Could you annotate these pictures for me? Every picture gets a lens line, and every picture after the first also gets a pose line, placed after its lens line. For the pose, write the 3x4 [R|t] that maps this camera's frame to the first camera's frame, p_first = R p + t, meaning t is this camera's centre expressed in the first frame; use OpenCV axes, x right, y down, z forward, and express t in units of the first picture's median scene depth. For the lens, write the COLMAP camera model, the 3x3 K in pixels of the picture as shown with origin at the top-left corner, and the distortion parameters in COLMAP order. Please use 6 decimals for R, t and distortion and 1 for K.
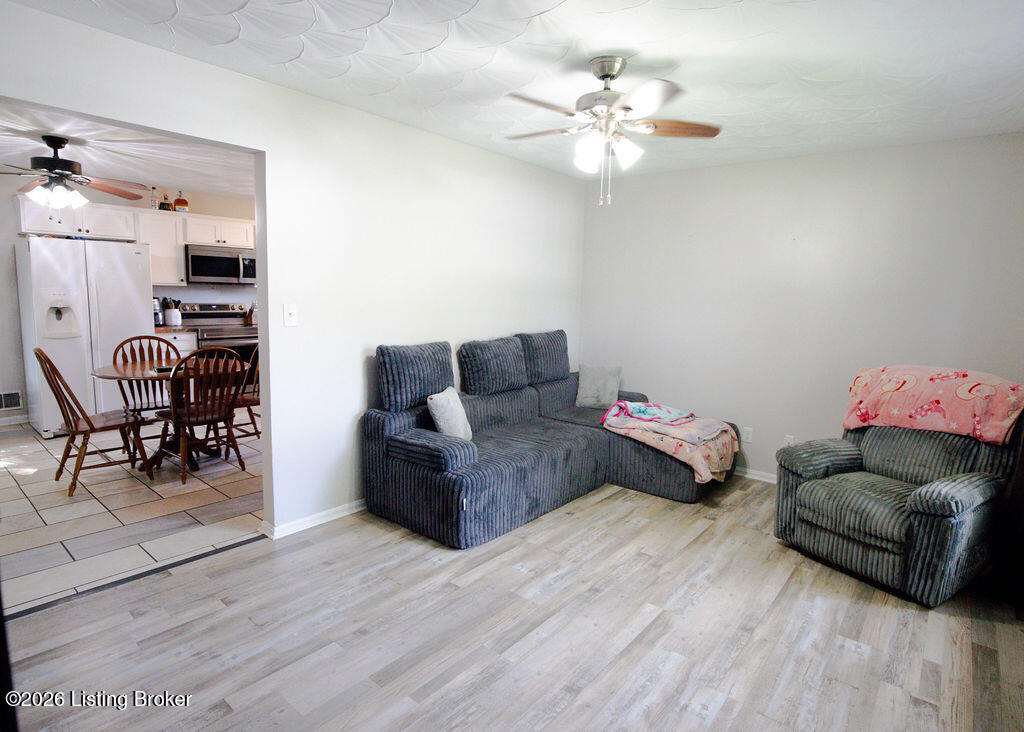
lens RADIAL K [[544.8, 0, 520.9], [0, 544.8, 367.5], [0, 0, 1]] dist [-0.033606, 0.001577]
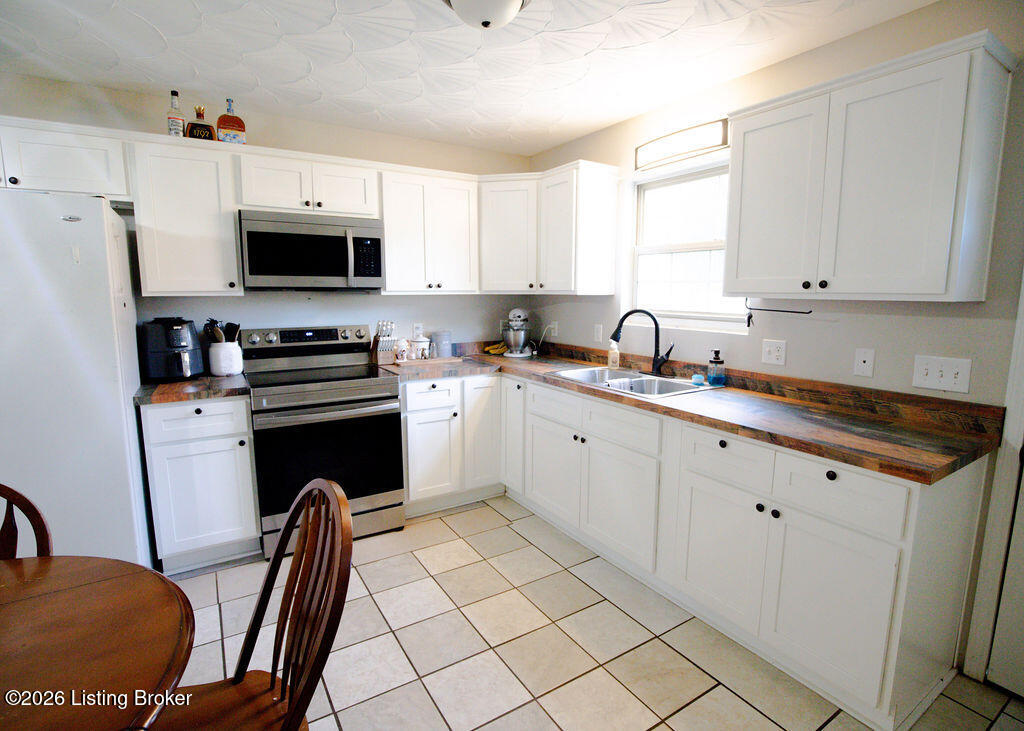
lens RADIAL K [[511.6, 0, 511.6], [0, 511.6, 362.5], [0, 0, 1]] dist [-0.035827, 0.006203]
pose [[0.944468, 0.021297, -0.327914, -0.431144], [-0.023118, 0.999731, -0.001656, -0.173671], [0.327790, 0.009145, 0.944706, 1.167855]]
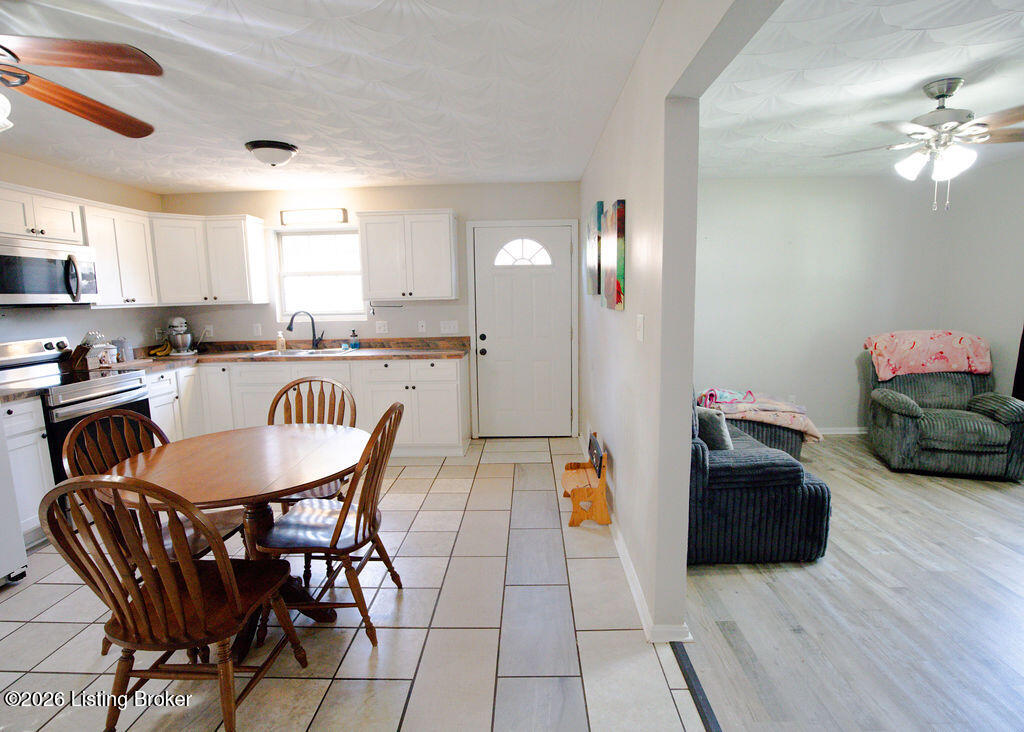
lens RADIAL K [[511.6, 0, 520.1], [0, 511.6, 368.5], [0, 0, 1]] dist [-0.035827, 0.006203]
pose [[0.790750, -0.129094, 0.598373, -0.914009], [0.125887, 0.990911, 0.047421, -0.097177], [-0.599056, 0.037830, 0.799813, 0.529850]]
